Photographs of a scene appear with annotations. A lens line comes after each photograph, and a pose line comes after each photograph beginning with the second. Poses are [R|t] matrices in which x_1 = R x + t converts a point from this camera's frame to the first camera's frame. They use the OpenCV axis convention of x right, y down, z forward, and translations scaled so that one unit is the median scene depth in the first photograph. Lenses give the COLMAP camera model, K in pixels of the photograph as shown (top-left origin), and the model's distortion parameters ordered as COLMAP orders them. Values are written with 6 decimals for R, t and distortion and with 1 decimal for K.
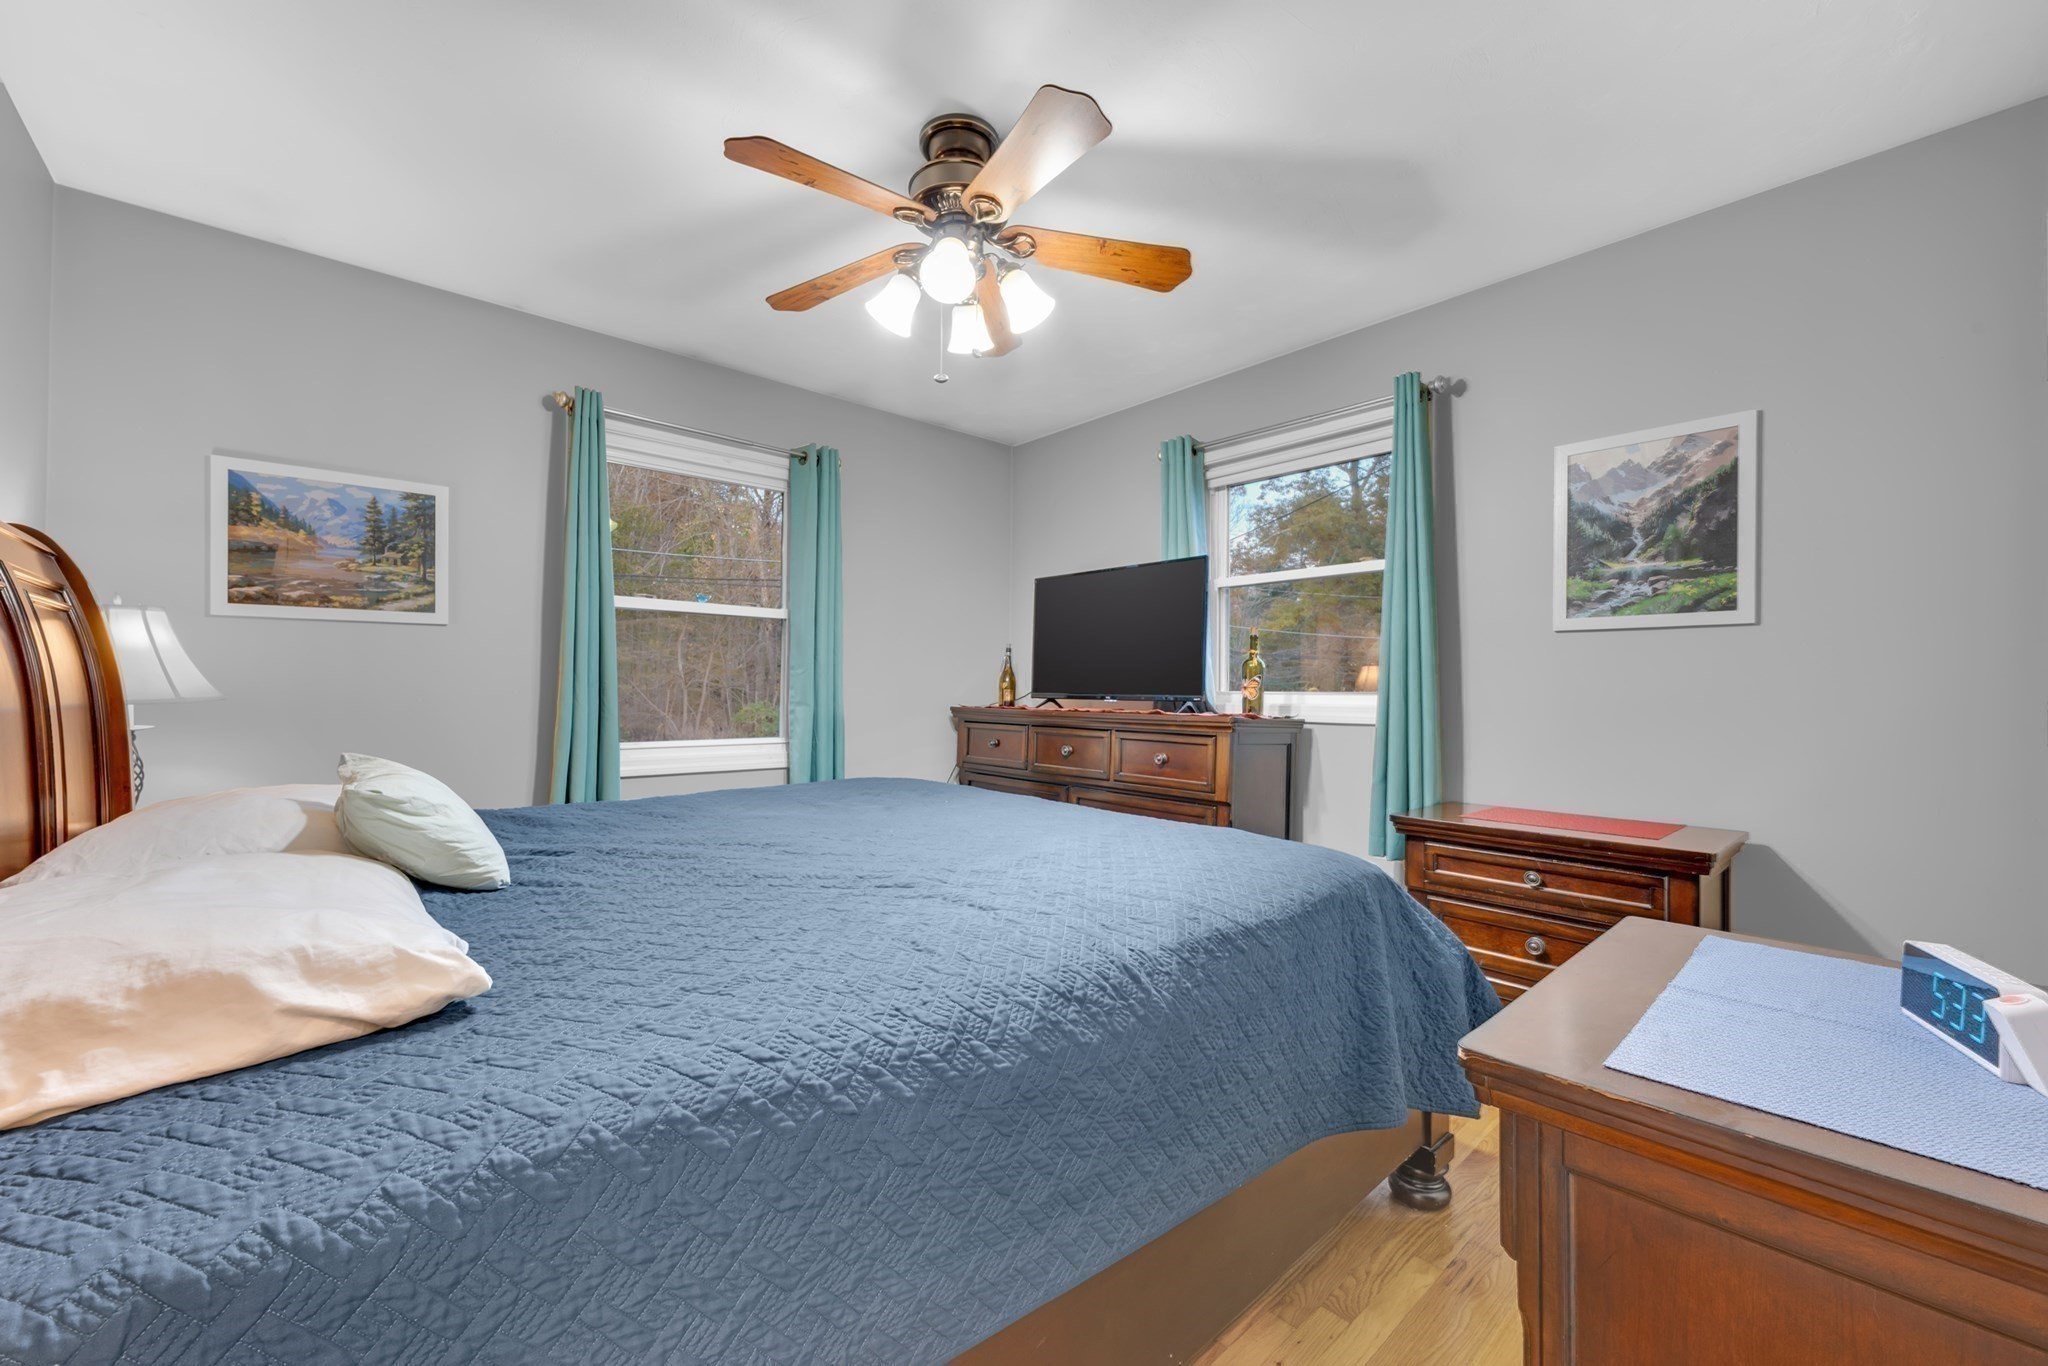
lens RADIAL K [[814.1, 0, 1029.4], [0, 814.1, 684.5], [0, 0, 1]] dist [0.000675, 0.000591]
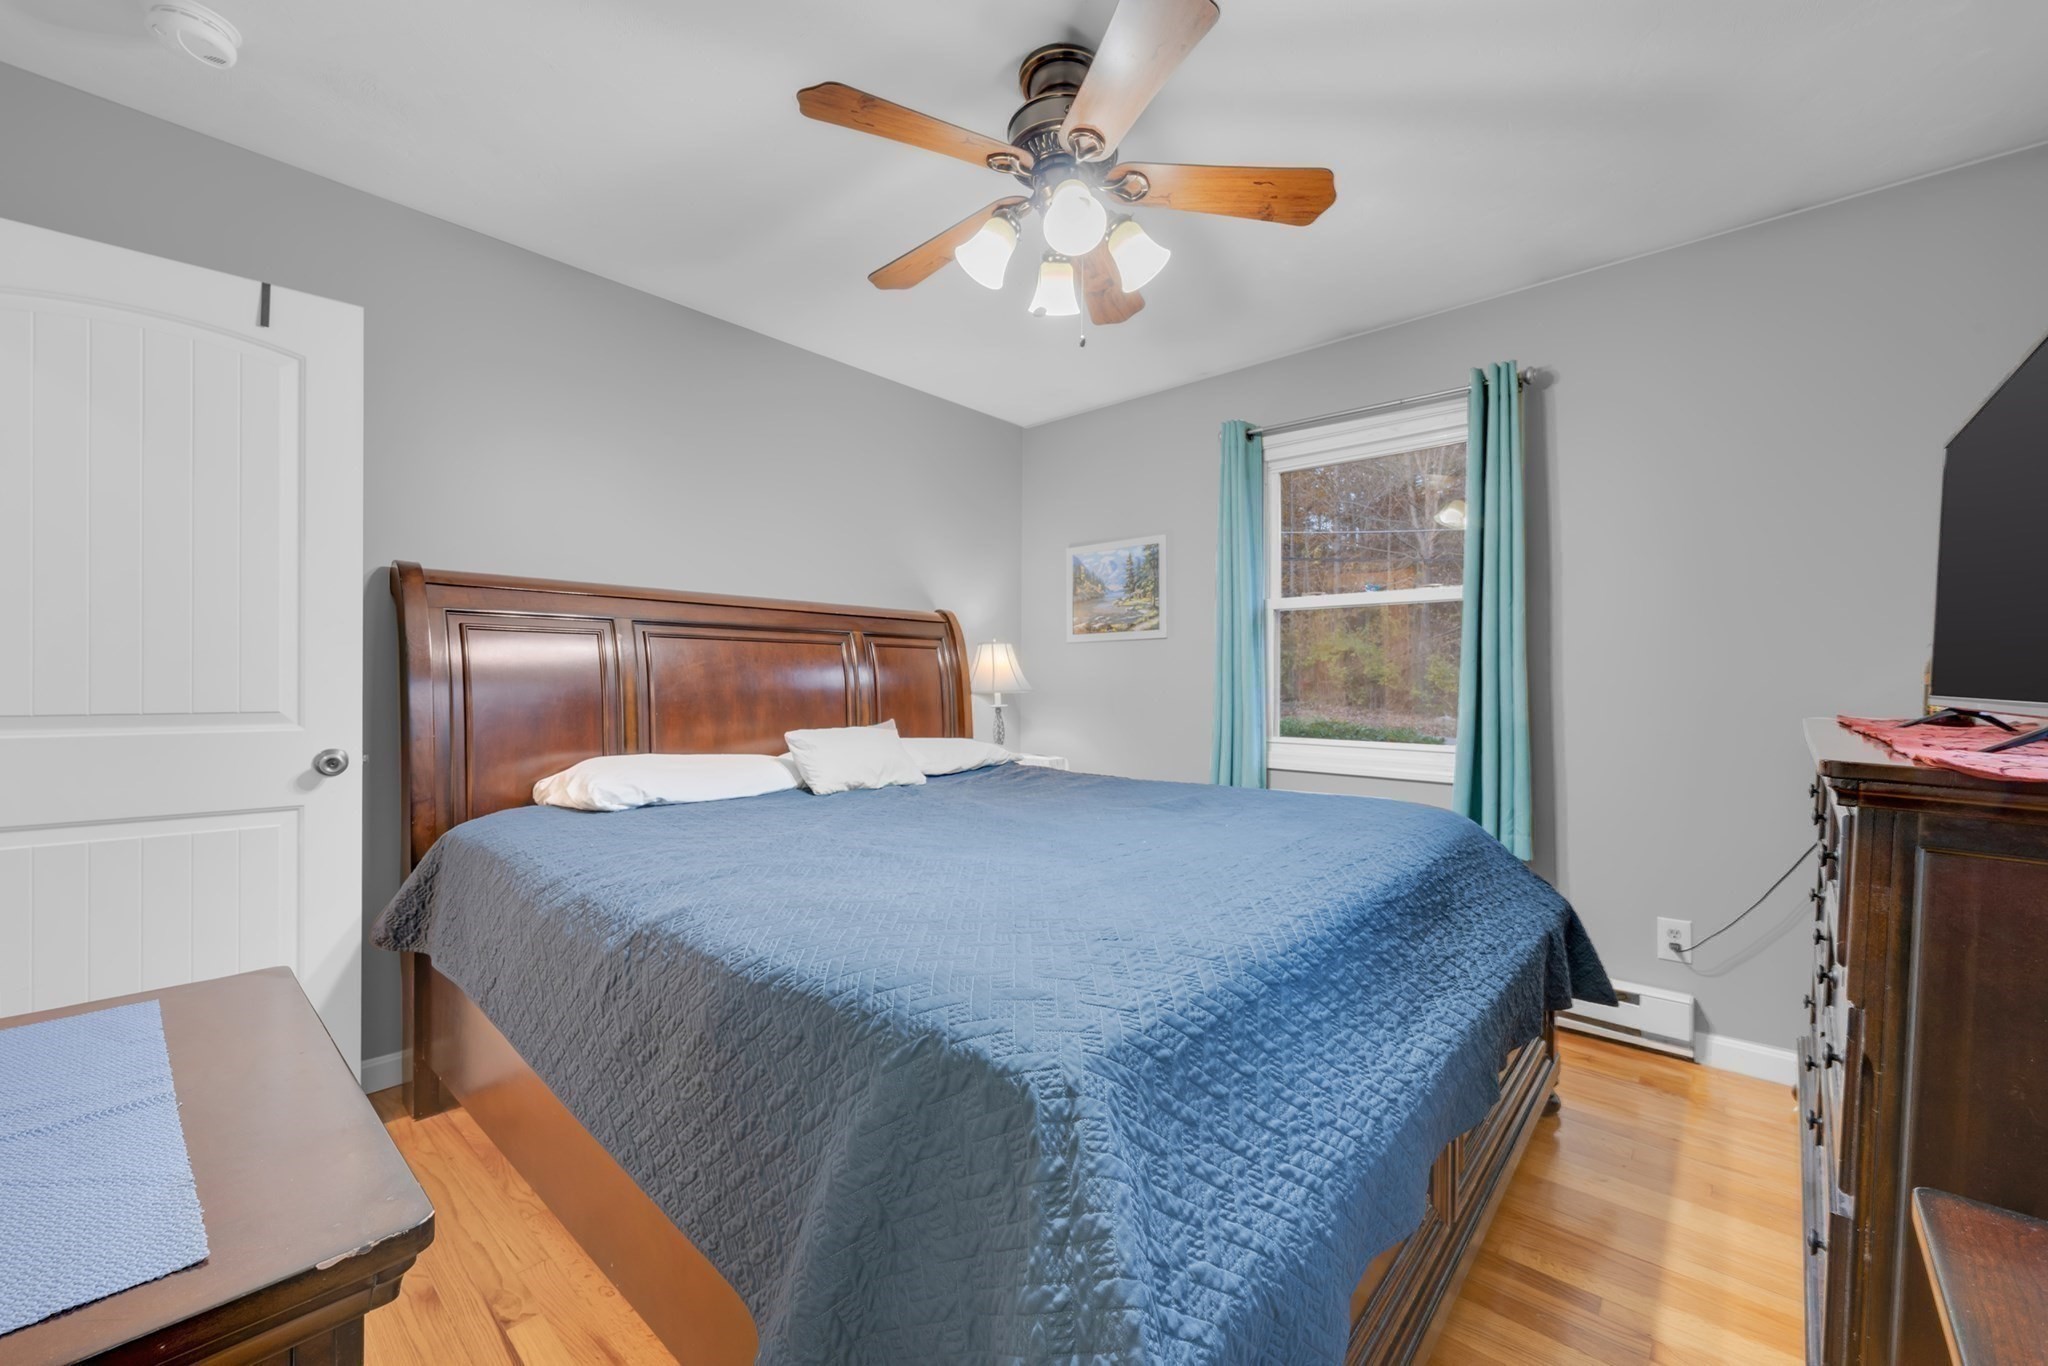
lens RADIAL K [[814.1, 0, 1026.0], [0, 814.1, 698.9], [0, 0, 1]] dist [0.000675, 0.000591]
pose [[0.099245, 0.016707, -0.994923, 0.620822], [0.002595, 0.999851, 0.017048, 0.003694], [0.995060, -0.004274, 0.099187, 0.664948]]
